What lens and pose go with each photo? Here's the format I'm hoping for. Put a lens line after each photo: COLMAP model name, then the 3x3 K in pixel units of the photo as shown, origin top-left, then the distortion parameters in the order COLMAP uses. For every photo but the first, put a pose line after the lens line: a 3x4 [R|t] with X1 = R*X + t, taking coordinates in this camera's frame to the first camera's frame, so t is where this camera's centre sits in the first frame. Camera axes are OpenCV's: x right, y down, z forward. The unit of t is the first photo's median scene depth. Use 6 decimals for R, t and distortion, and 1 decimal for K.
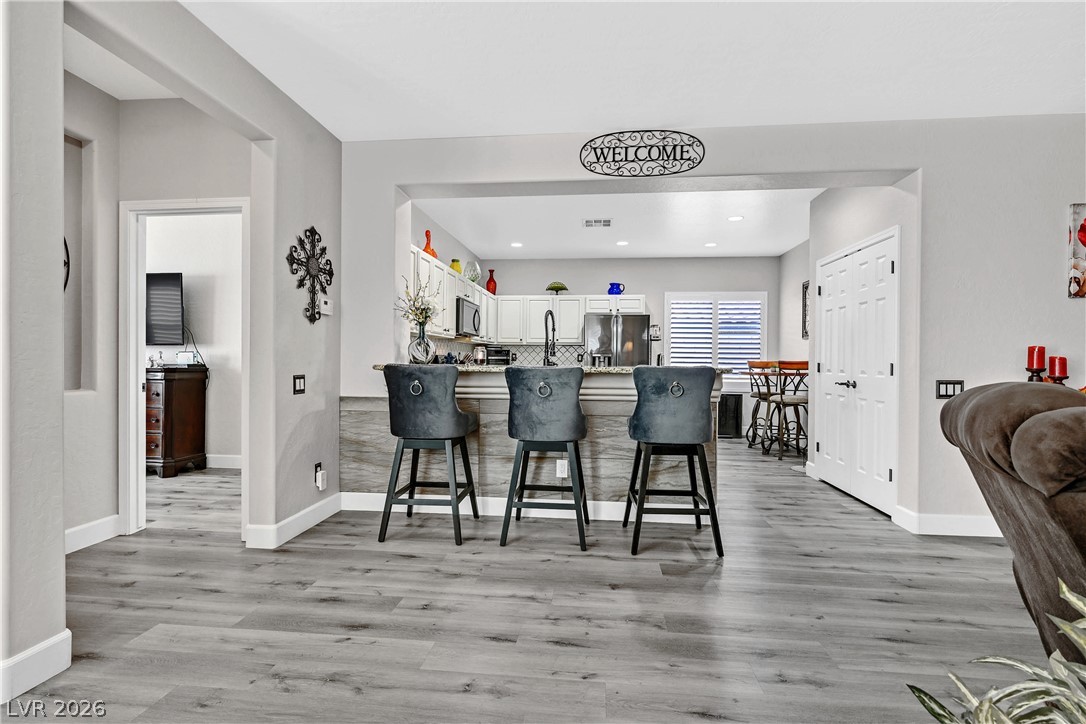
lens RADIAL K [[519.3, 0, 538.2], [0, 519.3, 360.4], [0, 0, 1]] dist [-0.002110, -0.000824]
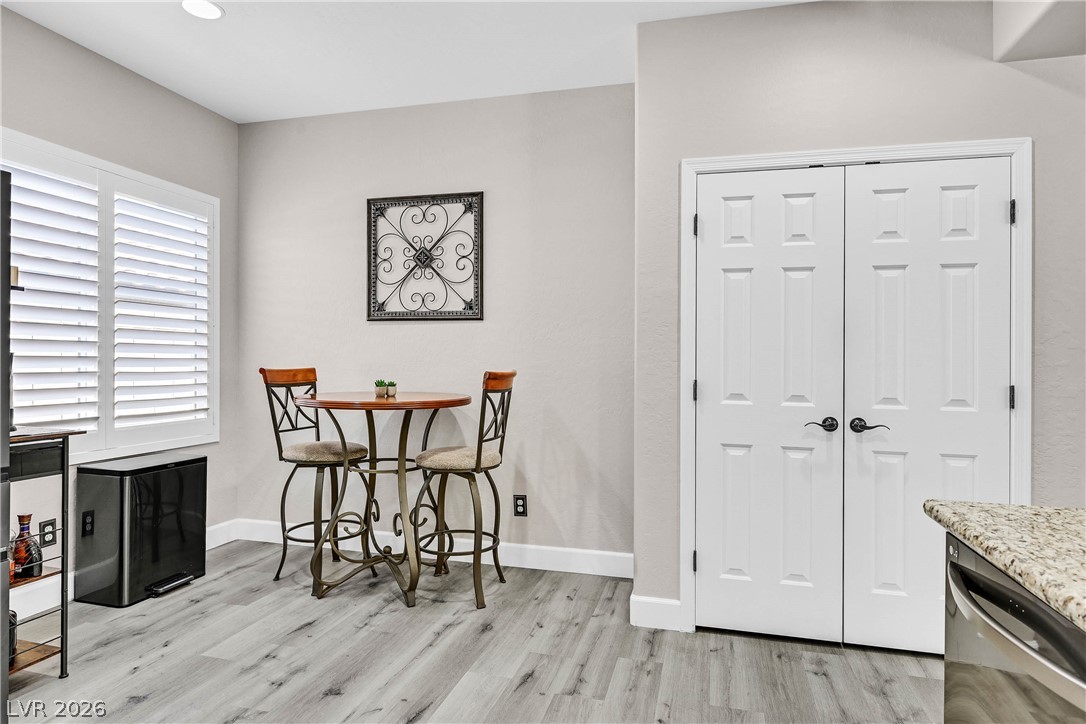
lens RADIAL K [[614.8, 0, 546.3], [0, 614.8, 364.7], [0, 0, 1]] dist [-0.007564, -0.003143]
pose [[0.155991, -0.008161, 0.987725, -0.041497], [-0.012895, 0.999864, 0.010298, -0.016871], [-0.987674, -0.014343, 0.155864, 1.495105]]
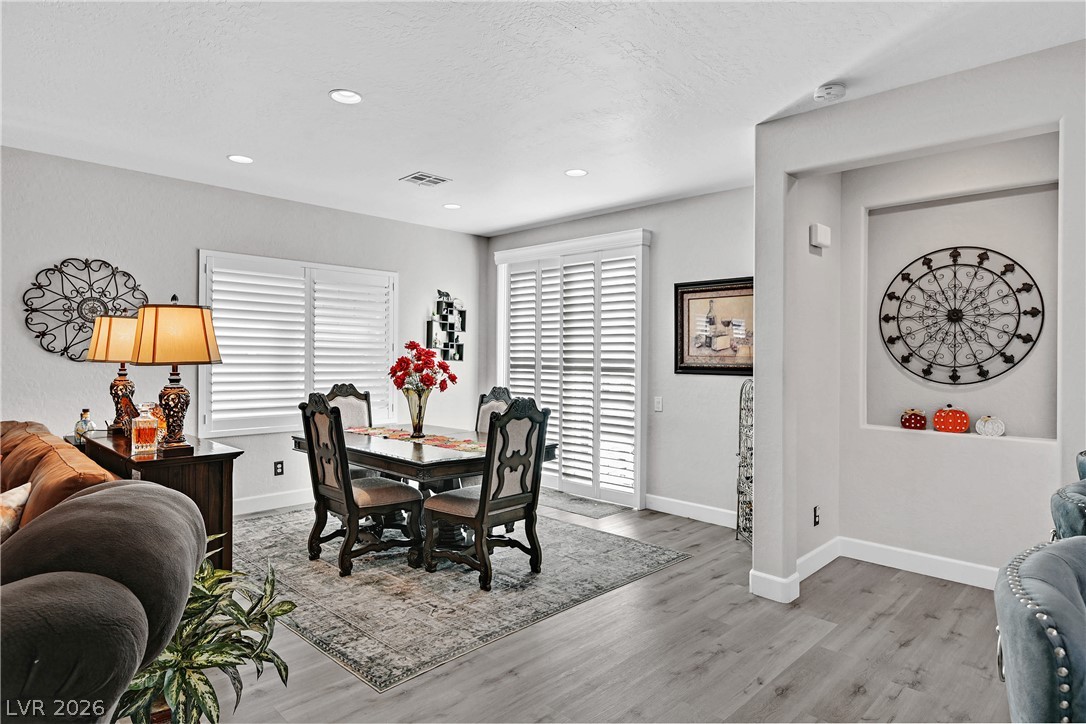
lens RADIAL K [[614.8, 0, 546.2], [0, 614.8, 363.3], [0, 0, 1]] dist [-0.007564, -0.003143]
pose [[-0.627410, -0.006360, -0.778663, 0.536090], [-0.016374, 0.999853, 0.005026, -0.068559], [0.778517, 0.015903, -0.627422, 0.872501]]
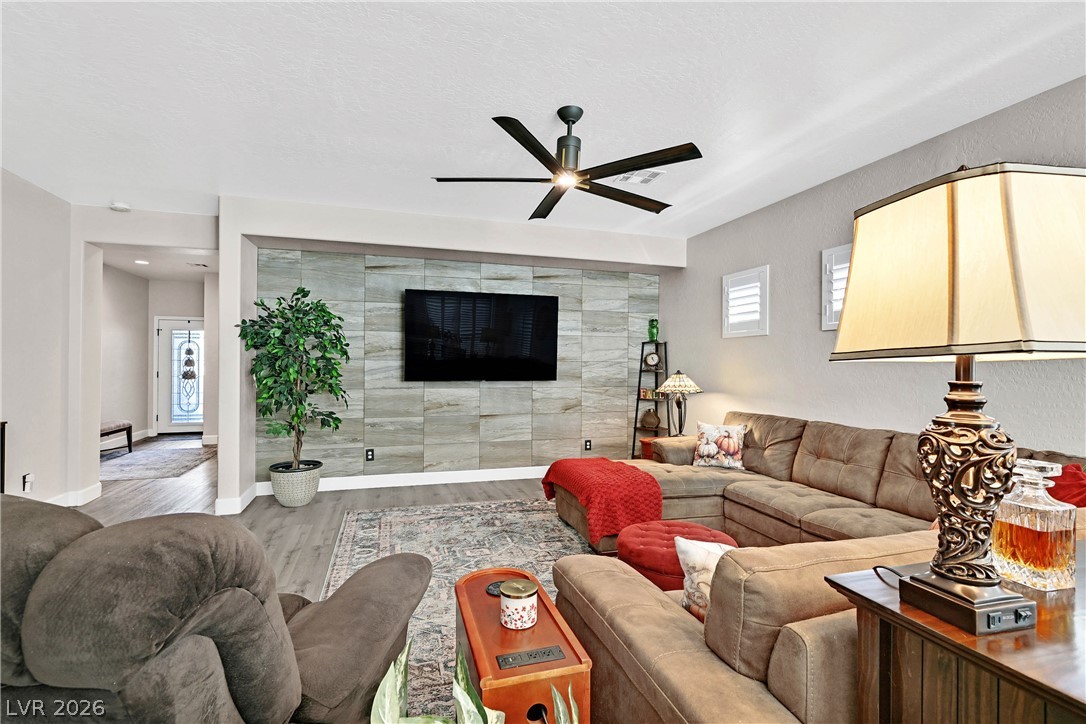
lens RADIAL K [[519.3, 0, 550.2], [0, 519.3, 358.7], [0, 0, 1]] dist [-0.002110, -0.000824]
pose [[-0.394265, -0.002585, 0.918993, 0.056677], [-0.007896, 0.999969, -0.000575, -0.054103], [-0.918963, -0.007483, -0.394273, 0.262980]]
